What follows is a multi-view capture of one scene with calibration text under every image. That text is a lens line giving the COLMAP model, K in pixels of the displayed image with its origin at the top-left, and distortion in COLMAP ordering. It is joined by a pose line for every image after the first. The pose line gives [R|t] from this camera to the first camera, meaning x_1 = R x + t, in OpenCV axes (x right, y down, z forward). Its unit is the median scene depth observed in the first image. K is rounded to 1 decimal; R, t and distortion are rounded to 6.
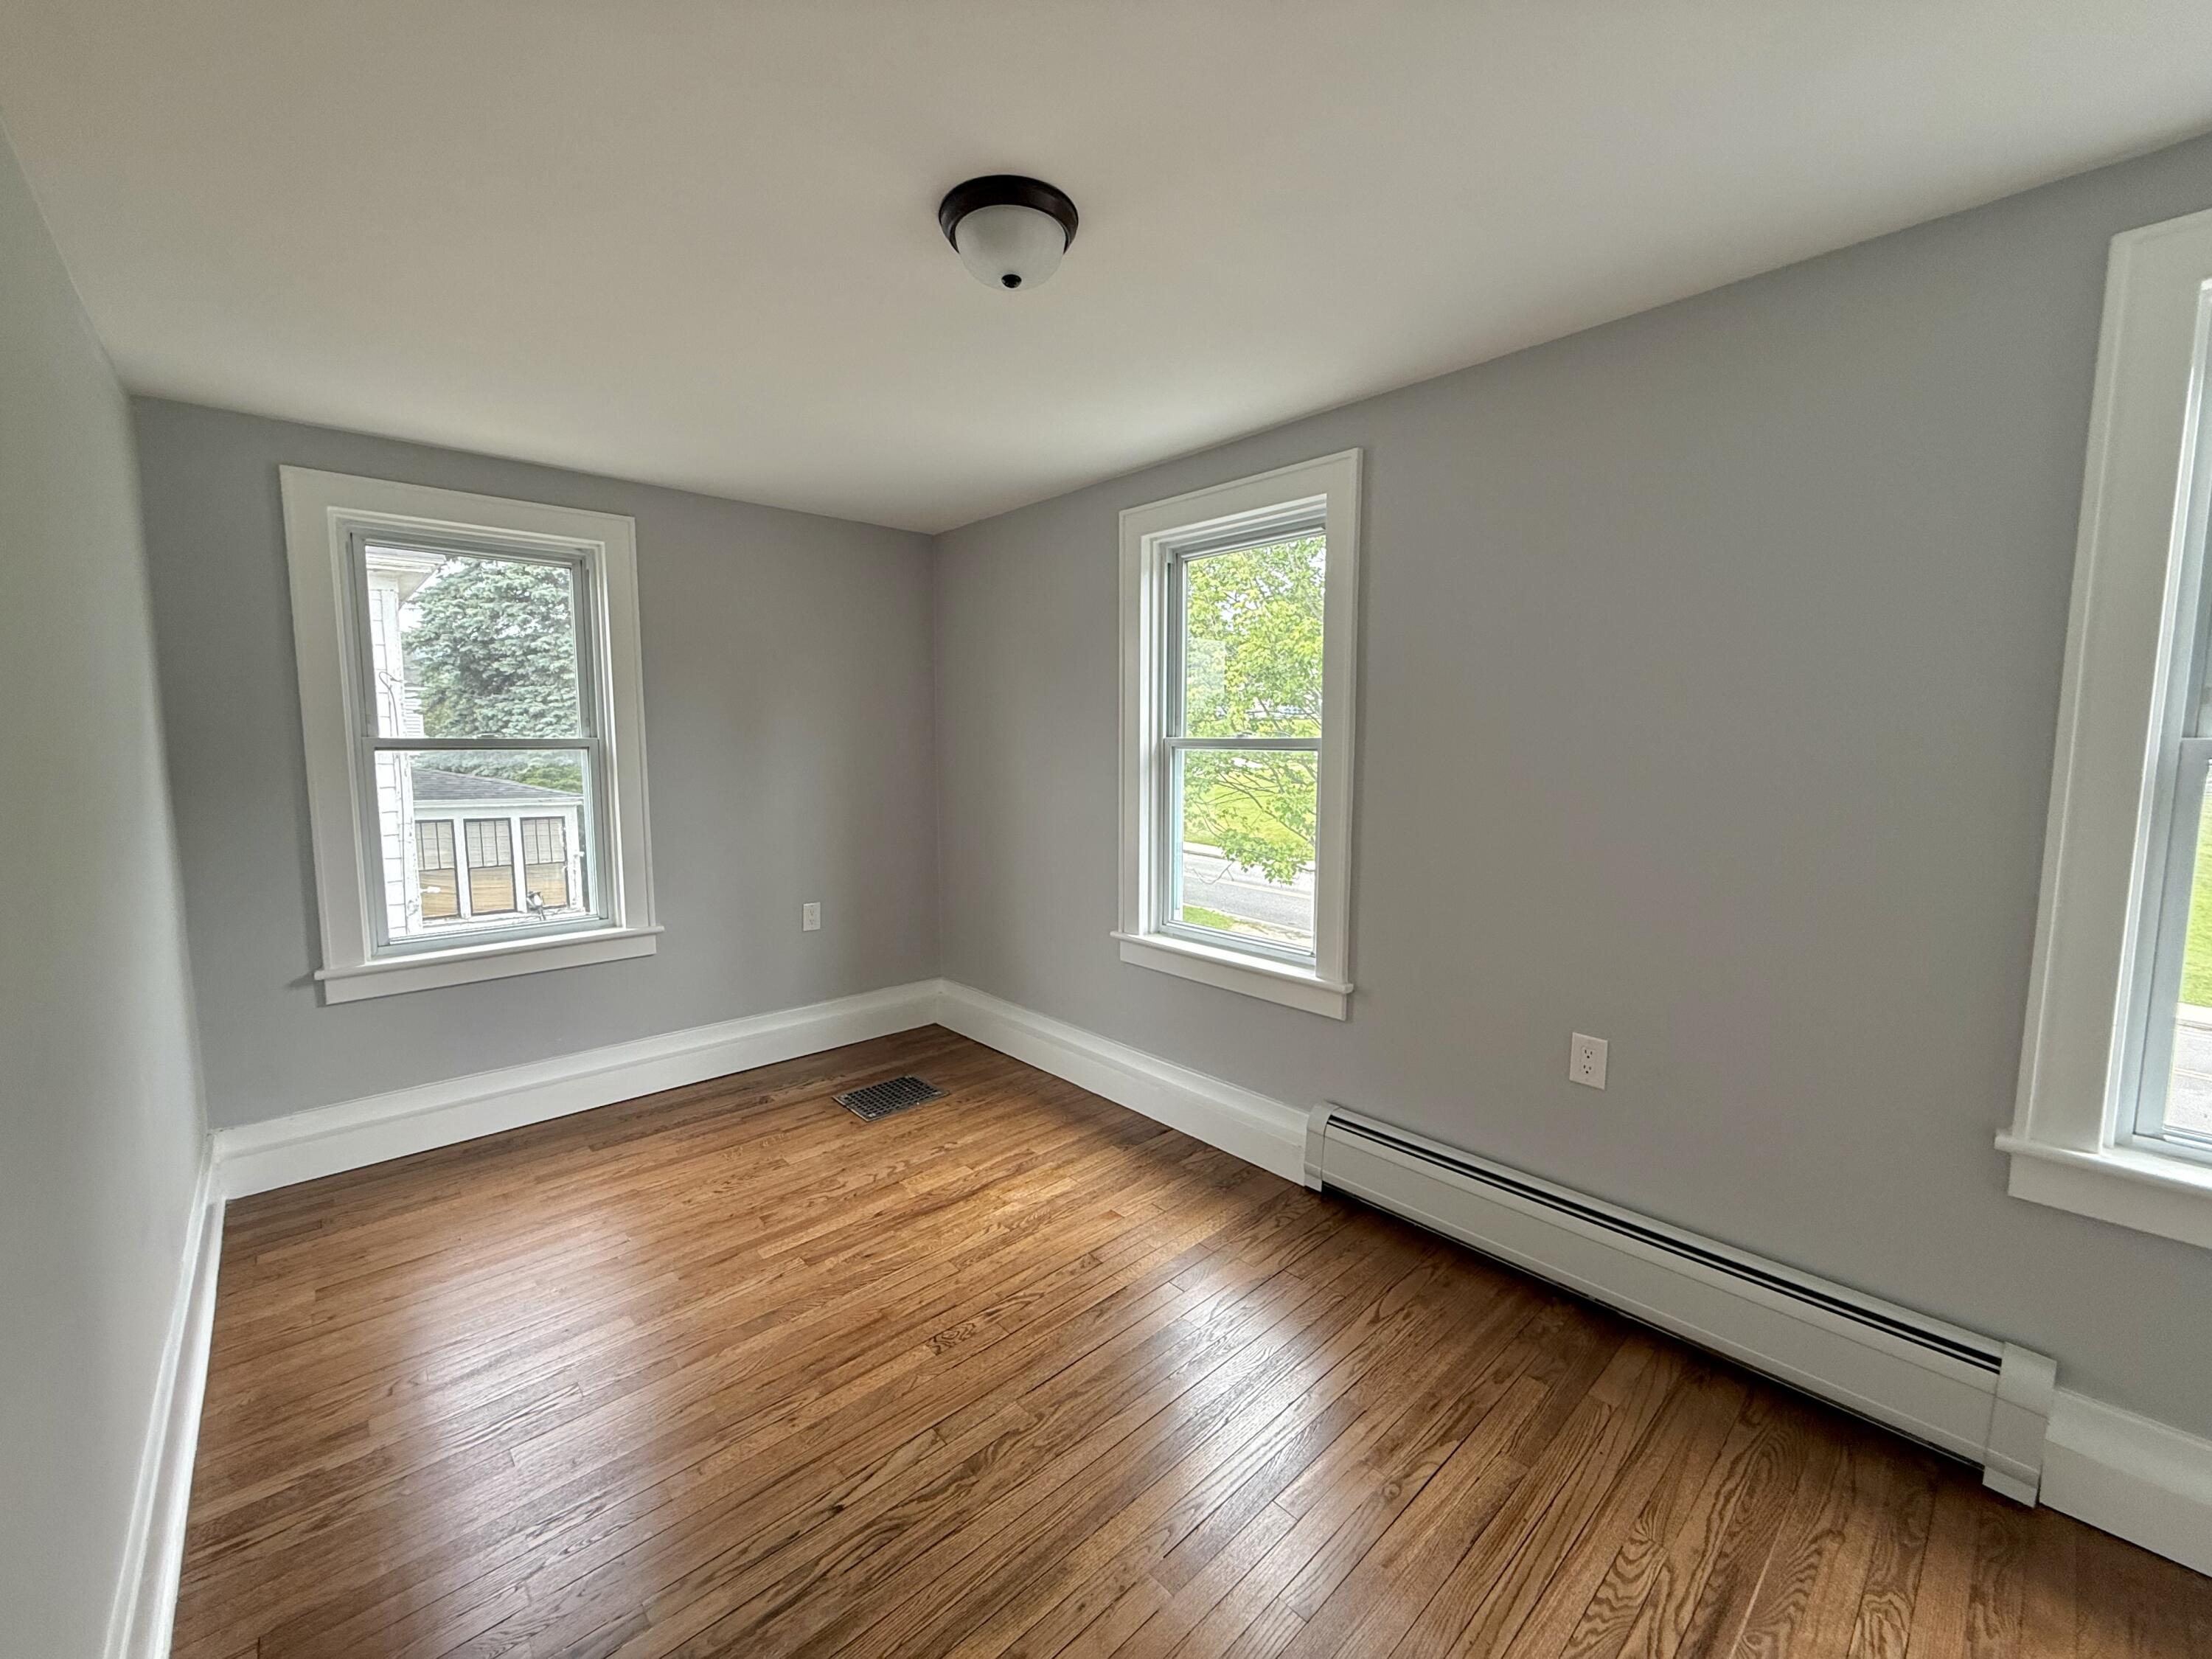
lens RADIAL K [[874.9, 0, 1083.0], [0, 874.9, 873.6], [0, 0, 1]] dist [-0.000480, 0.000419]
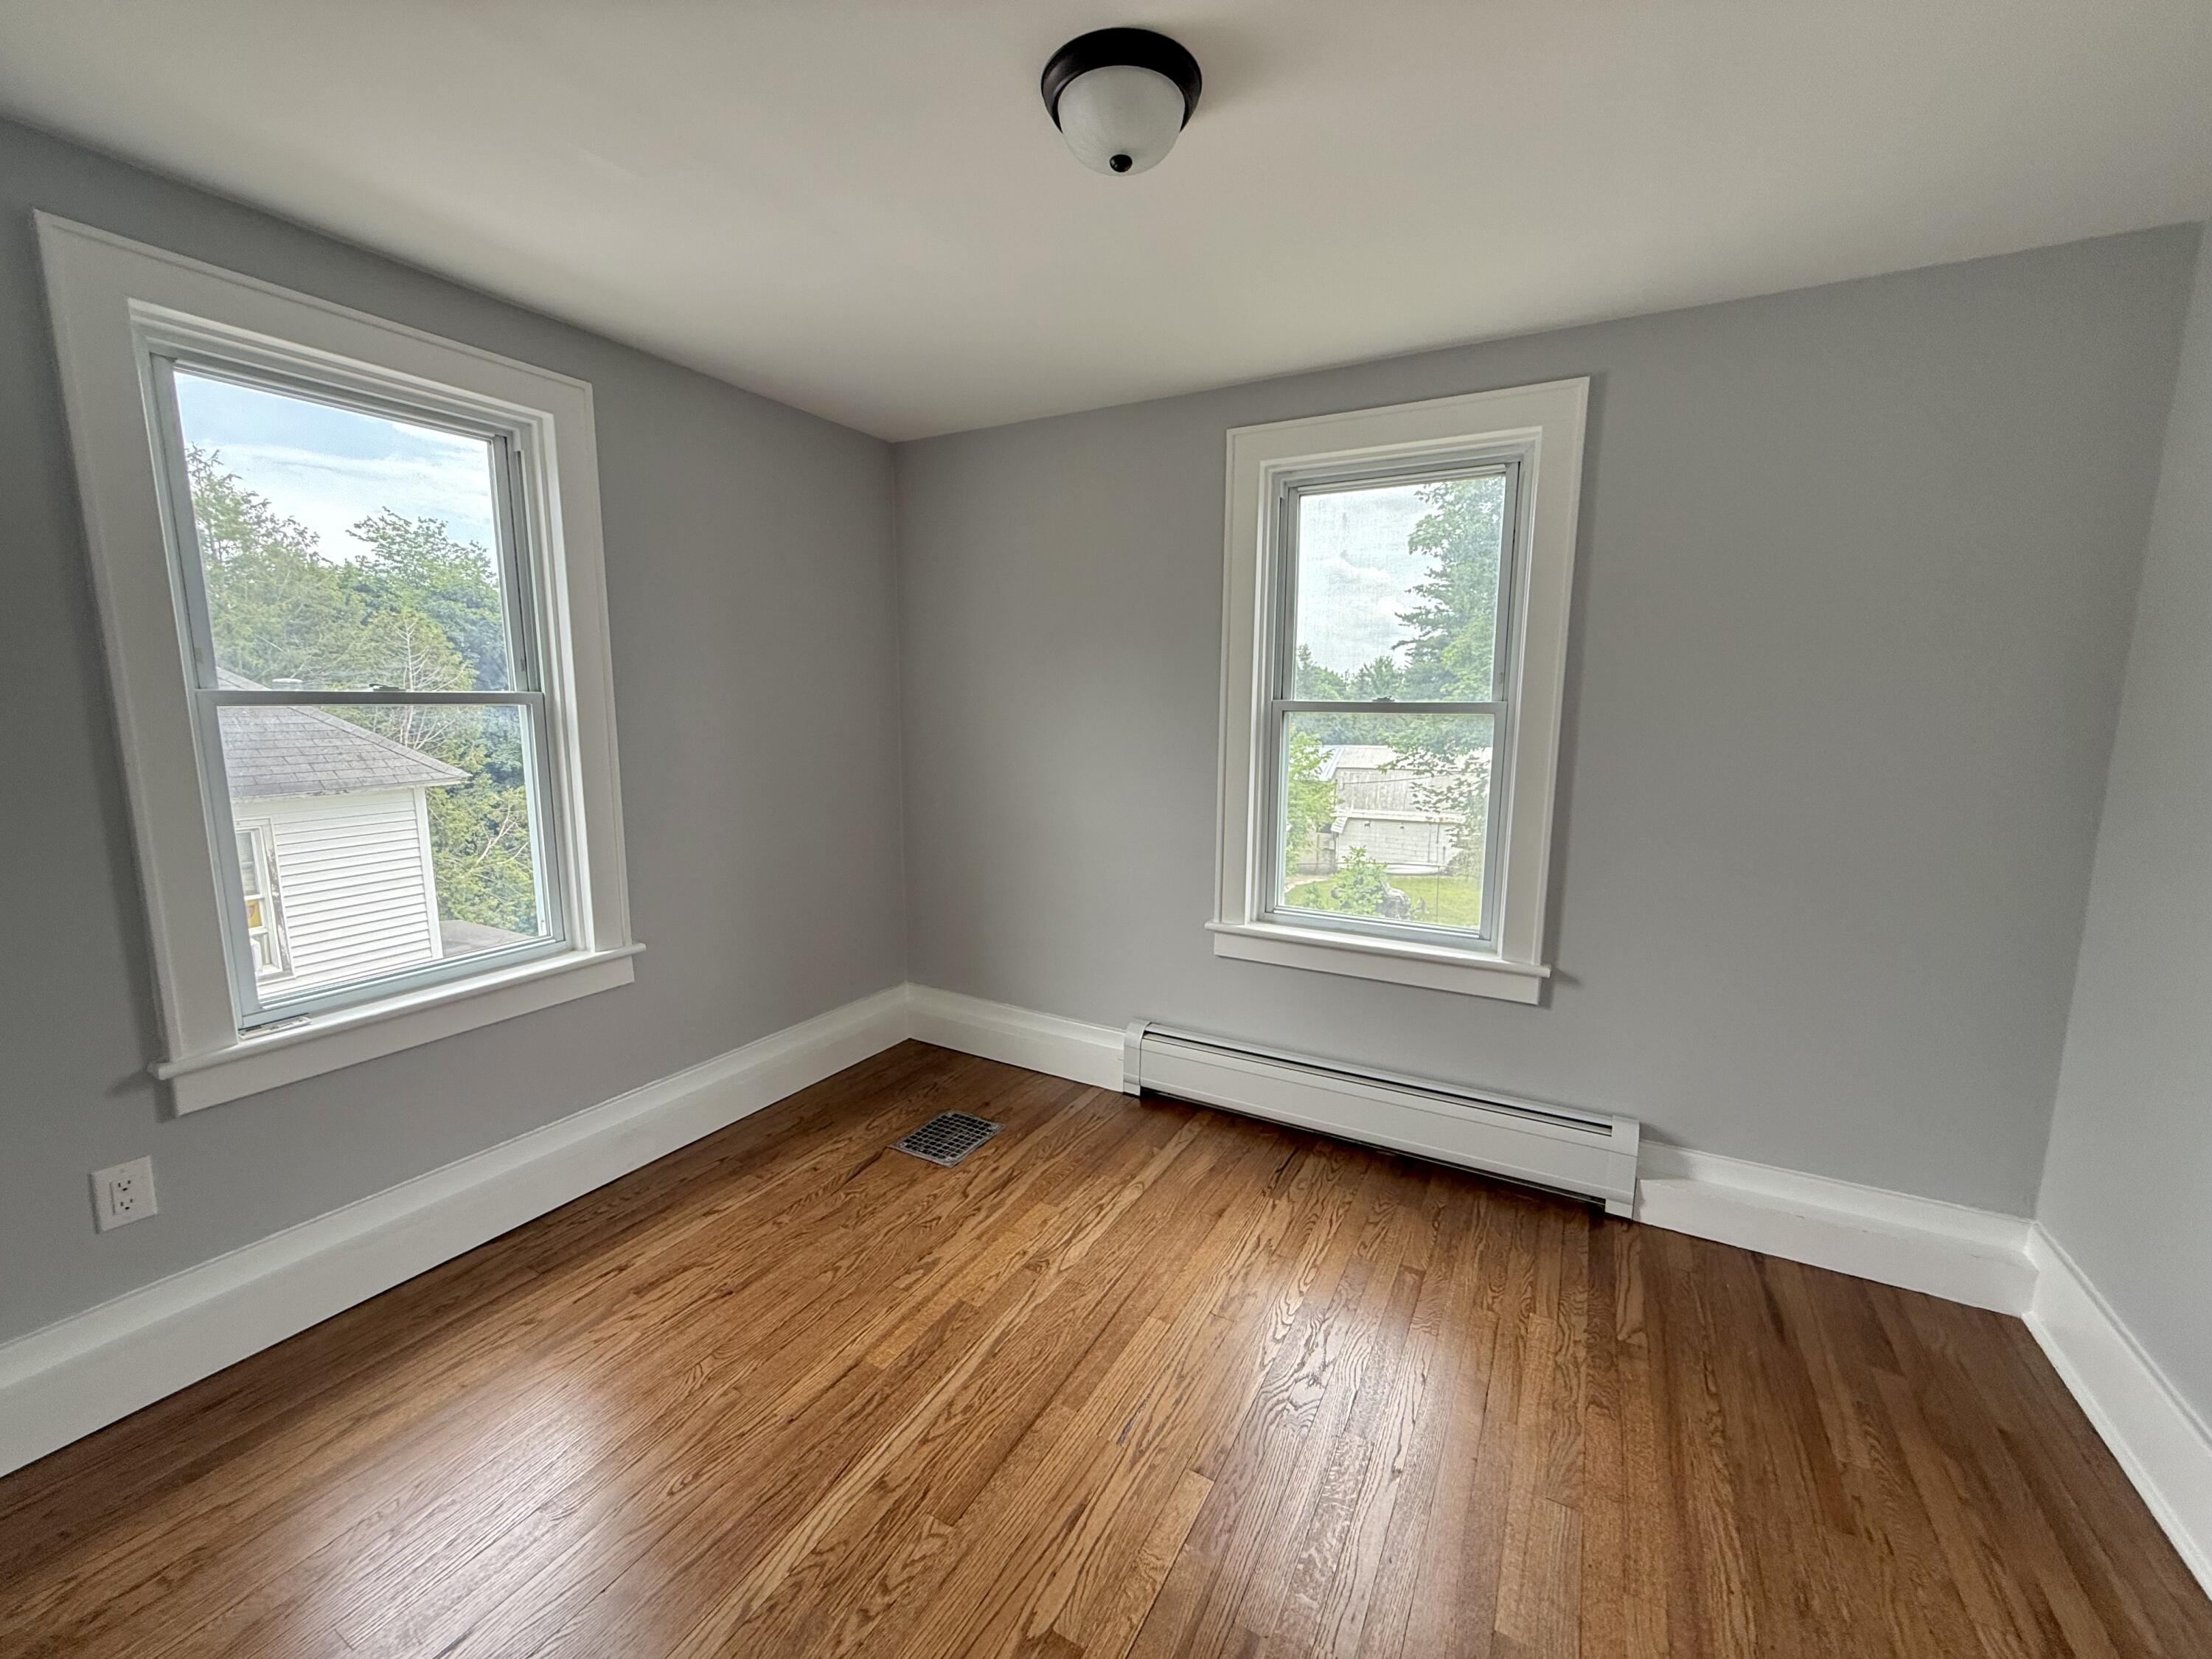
lens RADIAL K [[874.9, 0, 1043.1], [0, 874.9, 864.2], [0, 0, 1]] dist [-0.000480, 0.000419]
pose [[0.962462, -0.039771, 0.268487, -0.438749], [0.033845, 0.999071, 0.026664, -0.023928], [-0.269298, -0.016576, 0.962914, 0.245077]]
